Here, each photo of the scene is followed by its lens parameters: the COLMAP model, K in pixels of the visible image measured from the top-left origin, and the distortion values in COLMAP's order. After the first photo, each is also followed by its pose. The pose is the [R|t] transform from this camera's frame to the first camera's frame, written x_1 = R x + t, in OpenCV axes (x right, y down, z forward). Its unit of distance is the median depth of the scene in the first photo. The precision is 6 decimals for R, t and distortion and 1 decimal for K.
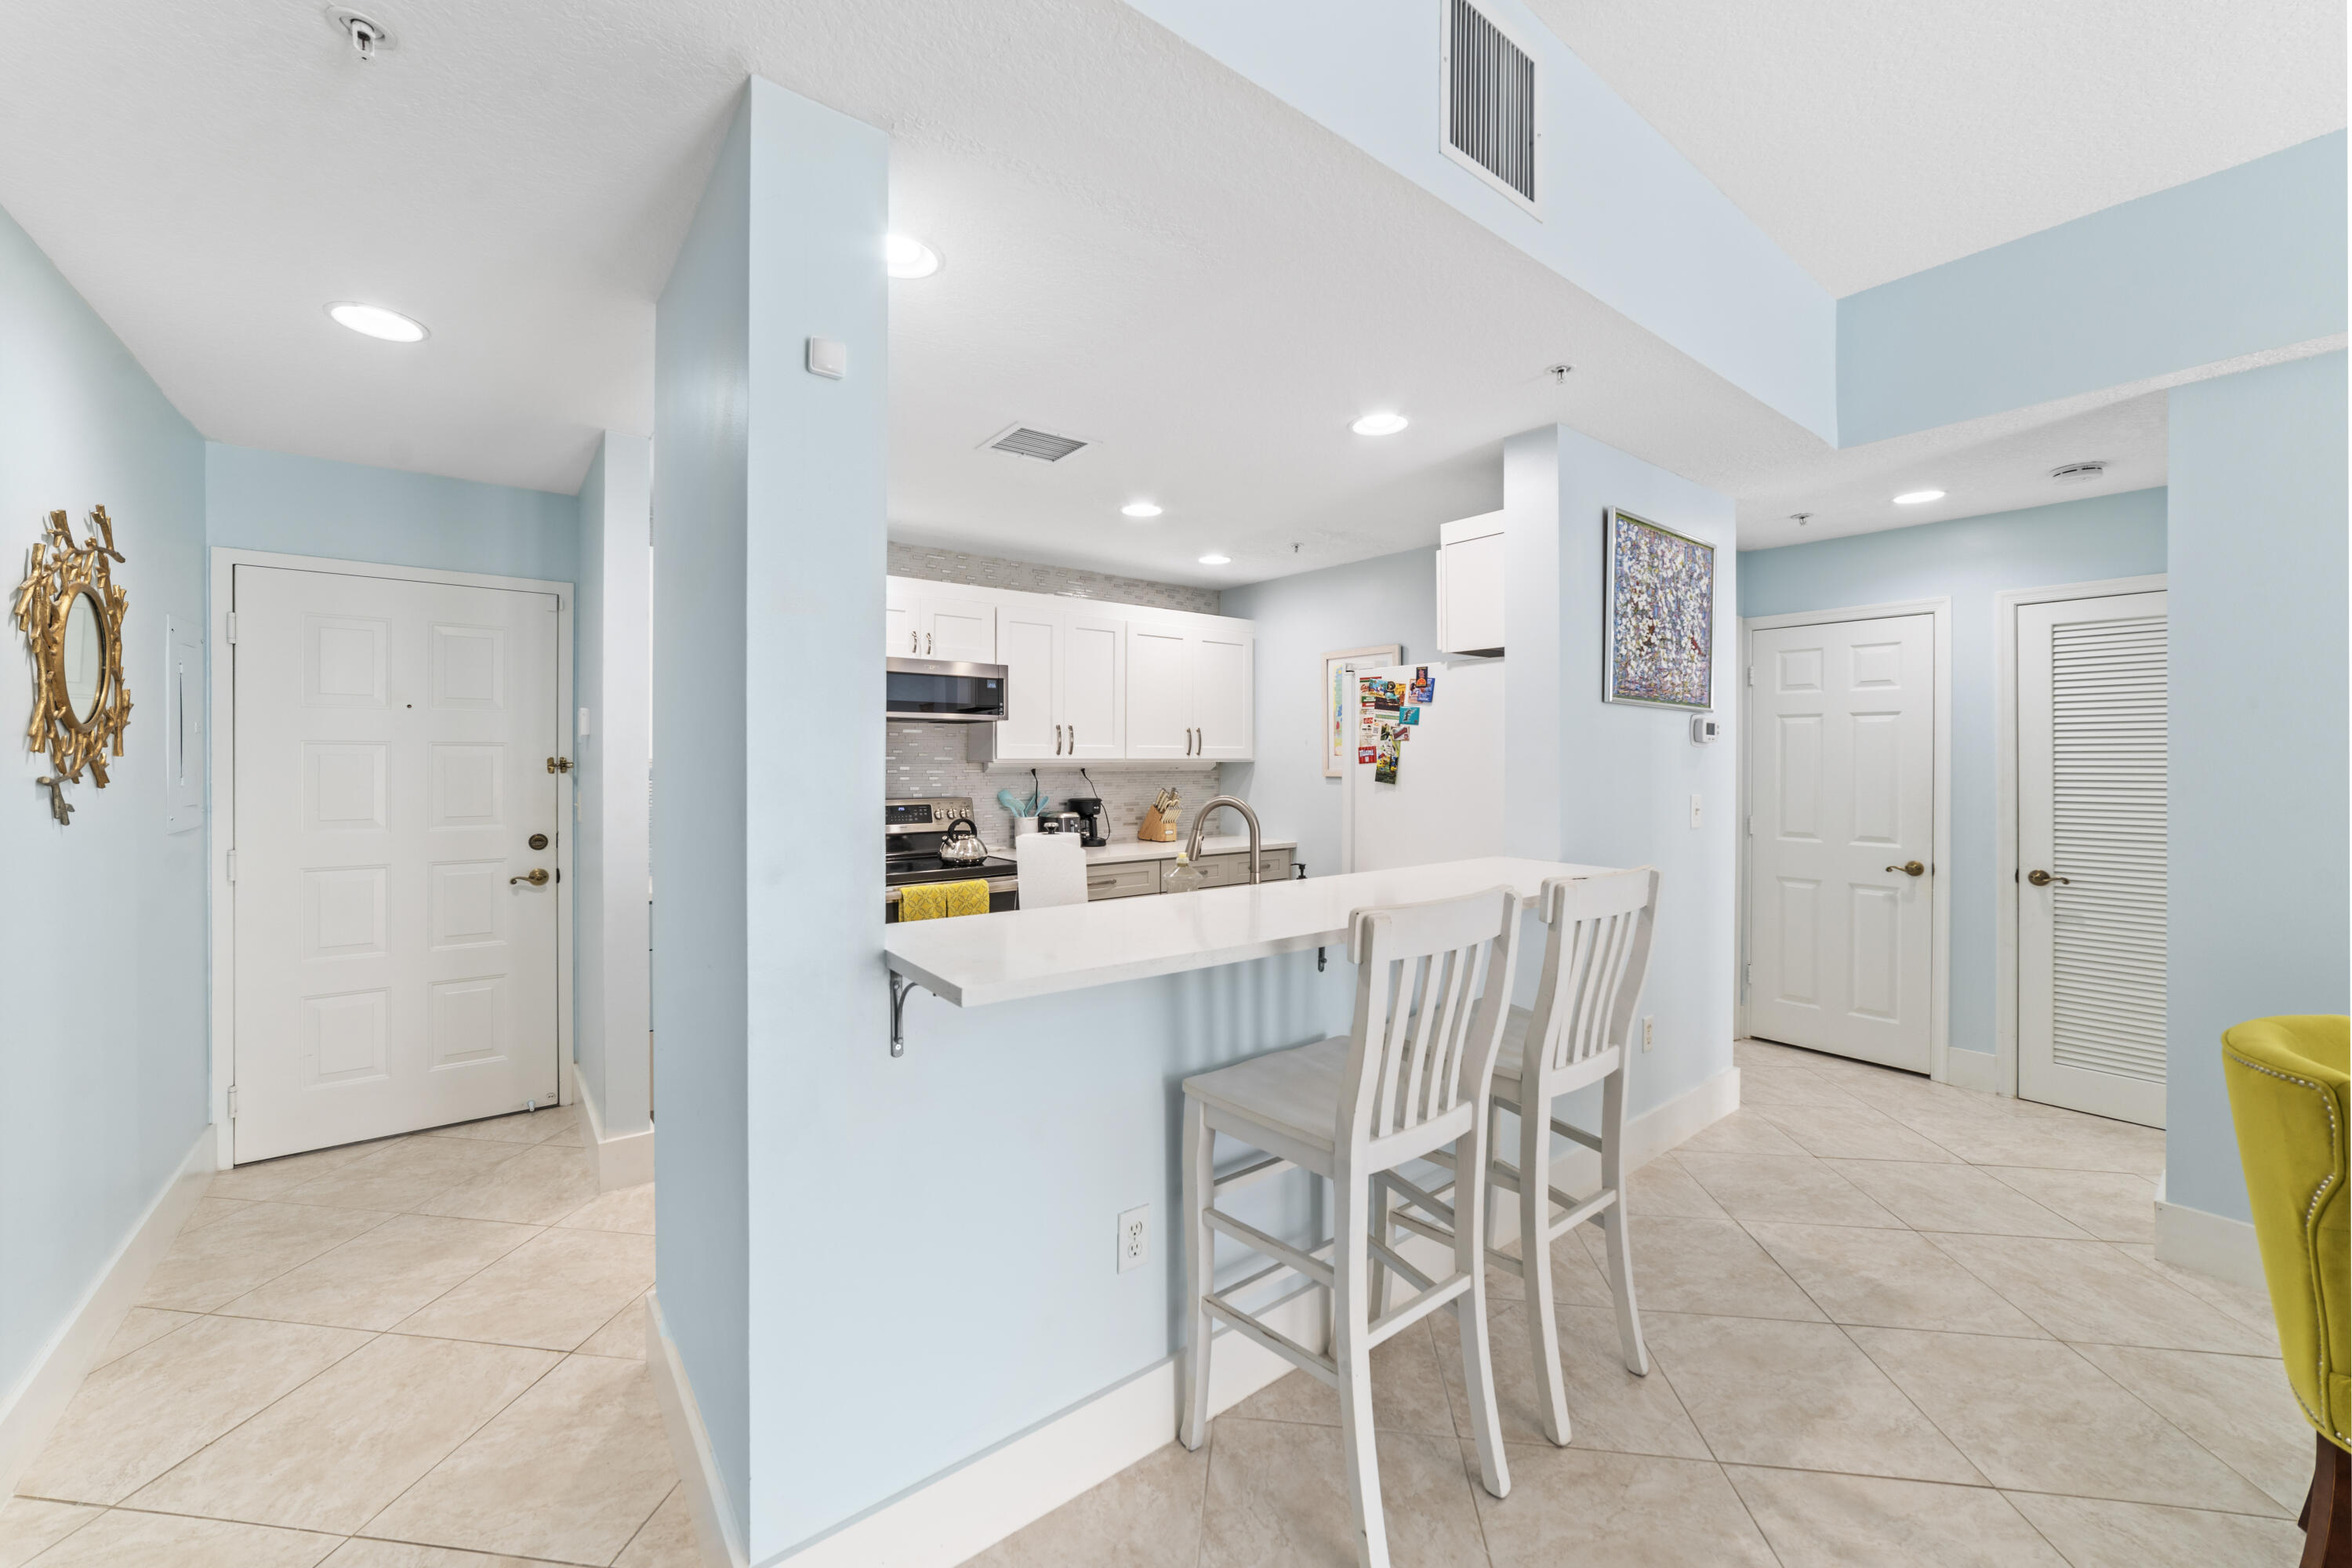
lens RADIAL K [[914.0, 0, 1170.7], [0, 914.0, 787.5], [0, 0, 1]] dist [-0.020951, 0.005455]
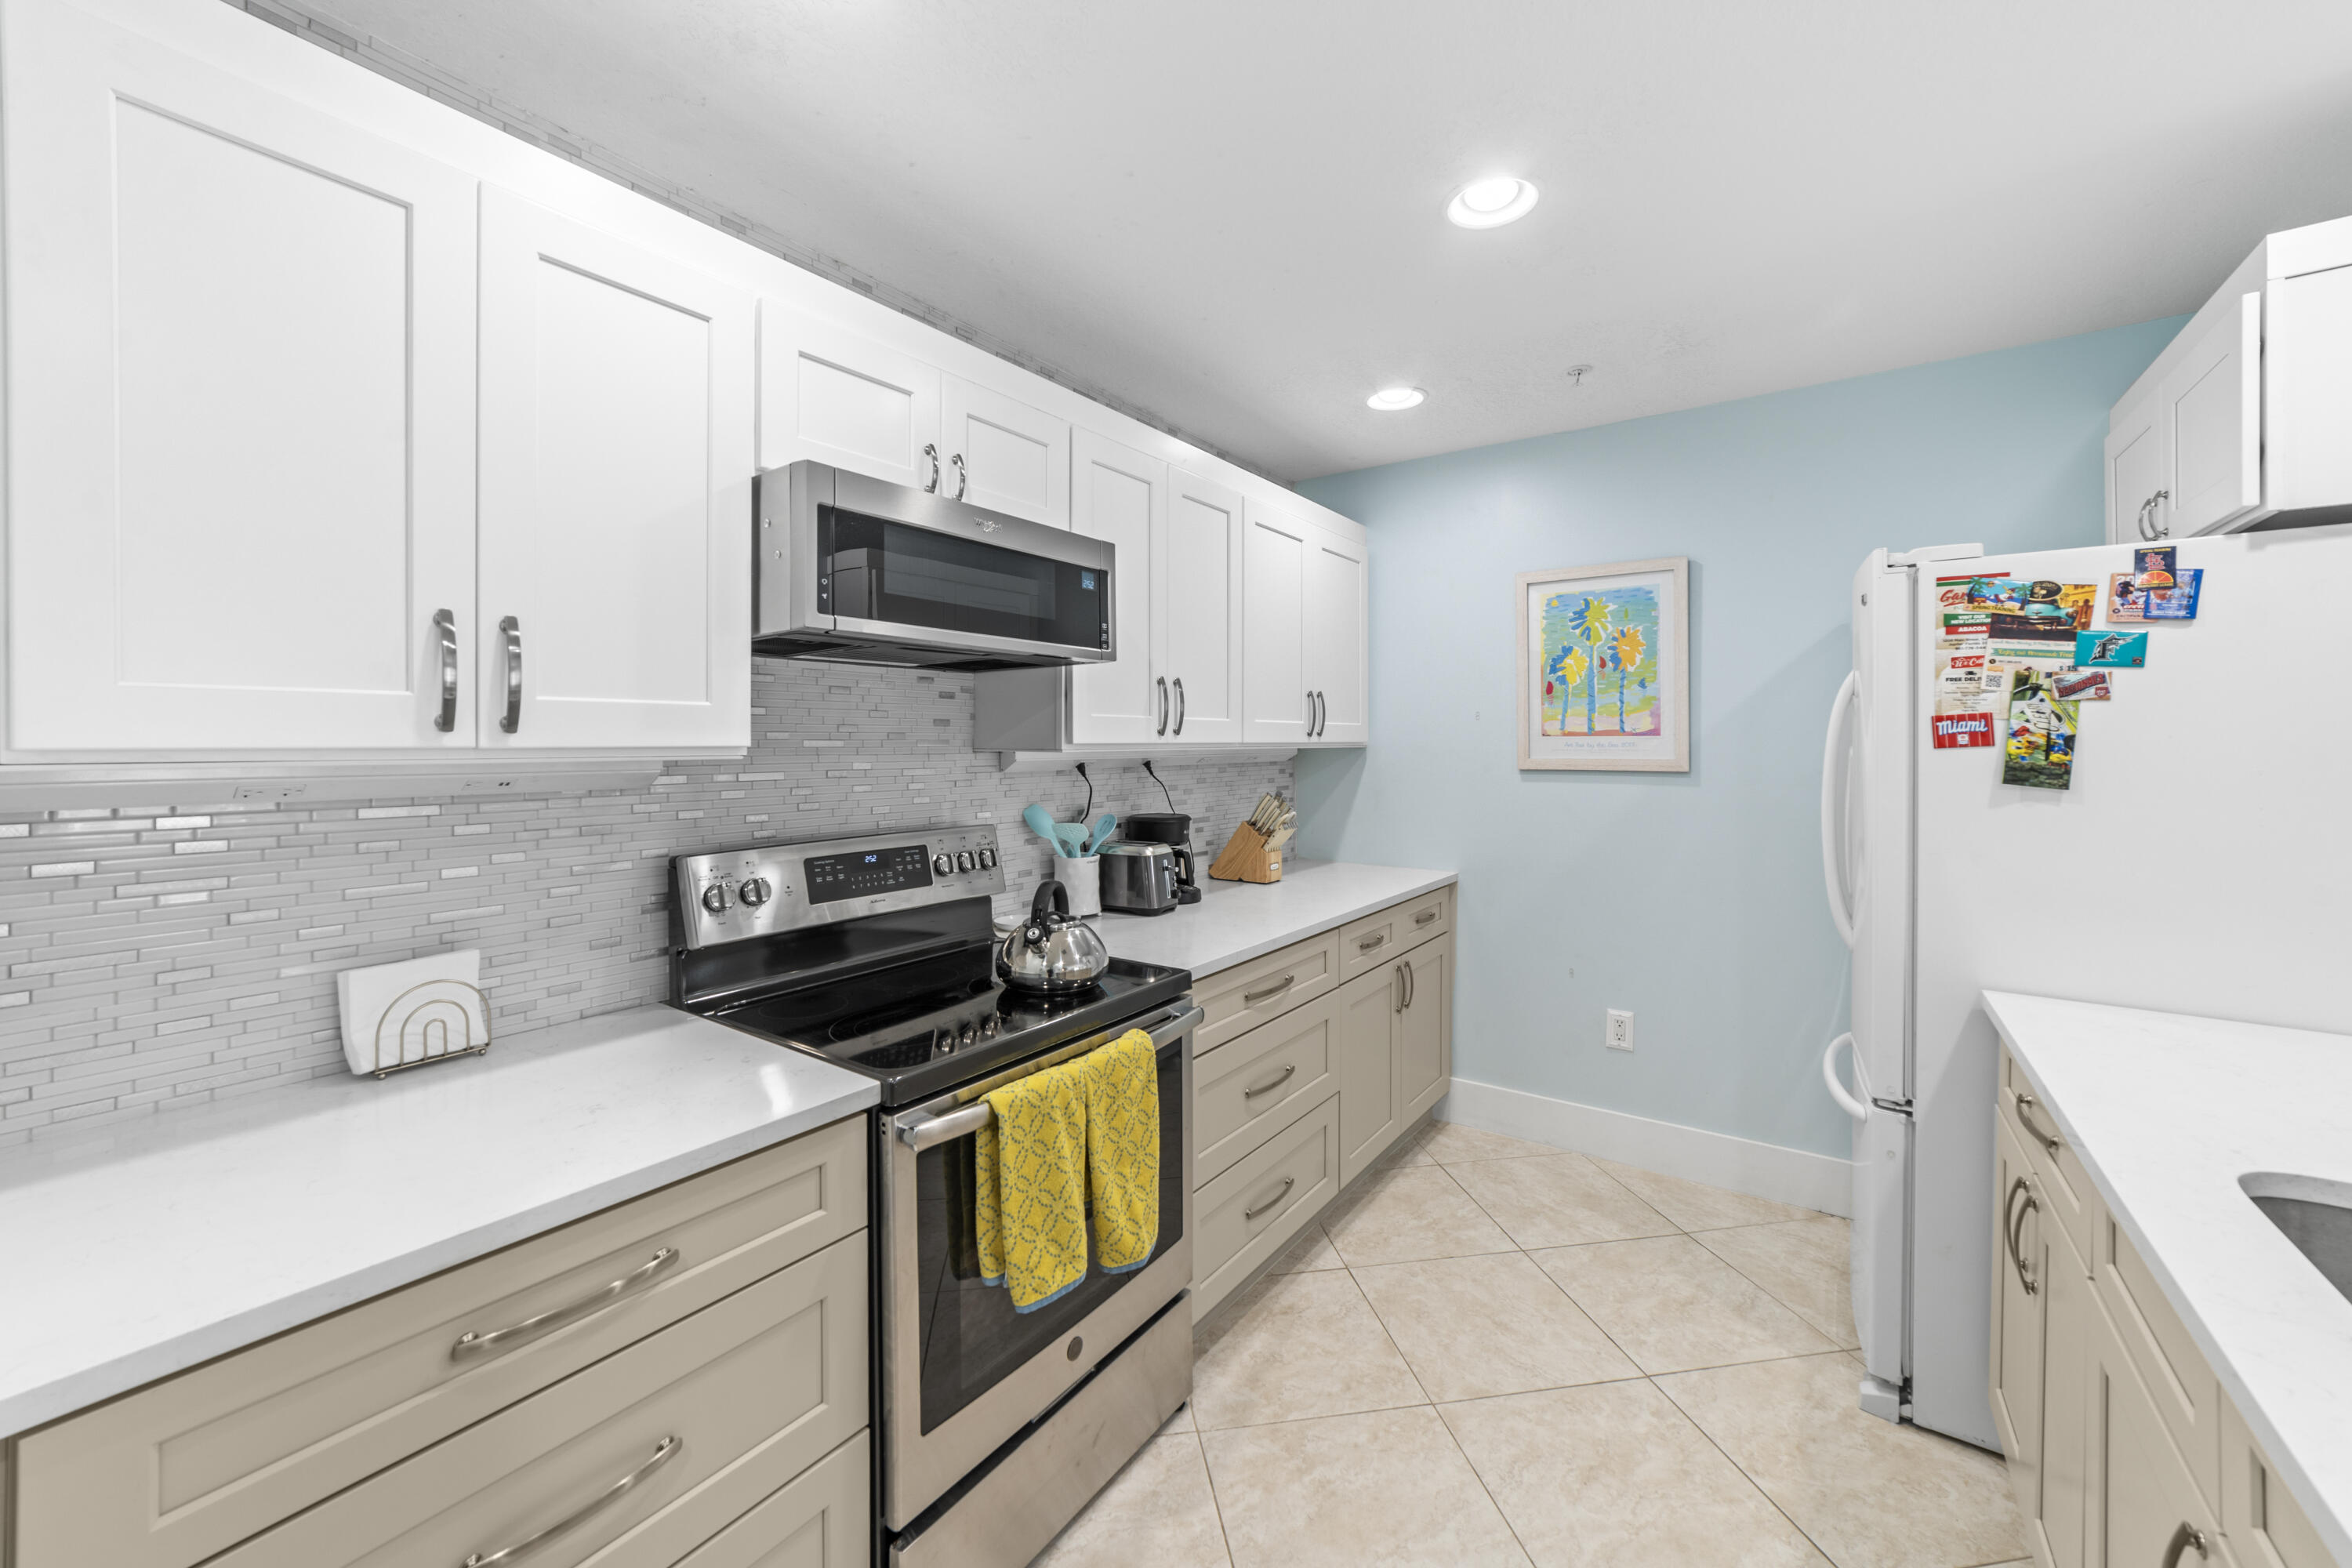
lens RADIAL K [[914.0, 0, 1146.5], [0, 914.0, 747.1], [0, 0, 1]] dist [-0.020951, 0.005455]
pose [[0.961677, -0.004393, 0.274150, -0.346035], [0.012828, 0.999498, -0.028980, -0.018251], [-0.273885, 0.031387, 0.961250, 0.649012]]
